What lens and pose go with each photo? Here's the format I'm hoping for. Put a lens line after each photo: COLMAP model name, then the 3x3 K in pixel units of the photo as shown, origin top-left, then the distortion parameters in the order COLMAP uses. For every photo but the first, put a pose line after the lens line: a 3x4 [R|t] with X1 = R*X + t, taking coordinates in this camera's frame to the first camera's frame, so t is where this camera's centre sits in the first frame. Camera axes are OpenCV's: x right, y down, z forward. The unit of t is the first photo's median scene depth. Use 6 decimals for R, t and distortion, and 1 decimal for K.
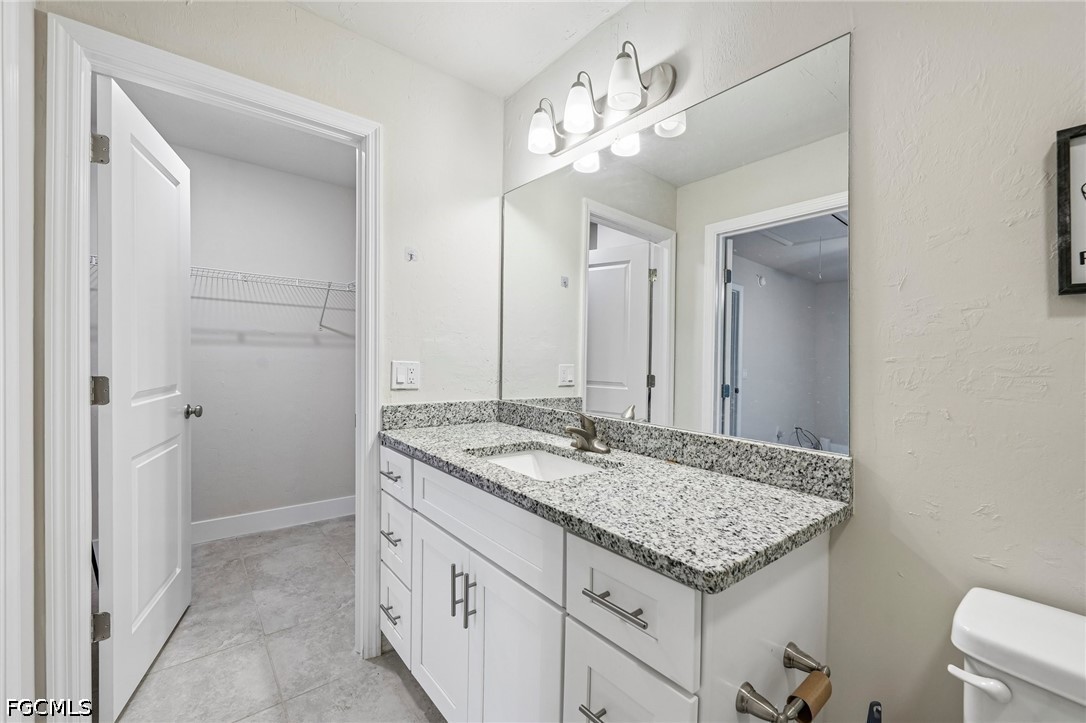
lens RADIAL K [[446.6, 0, 543.0], [0, 446.6, 361.5], [0, 0, 1]] dist [0.001264, -0.000082]
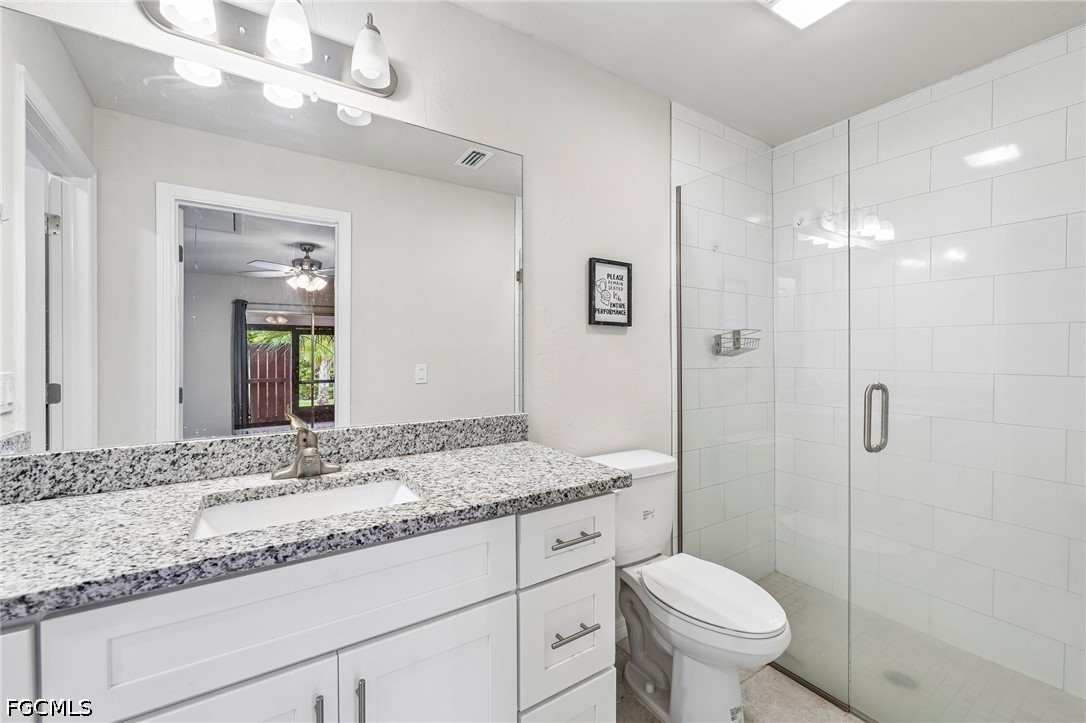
lens RADIAL K [[447.4, 0, 544.0], [0, 447.4, 352.3], [0, 0, 1]] dist [-0.000294, -0.000241]
pose [[0.098229, -0.013627, 0.995071, -0.805180], [0.018689, 0.999755, 0.011847, -0.022555], [-0.994988, 0.017433, 0.098460, 0.654150]]
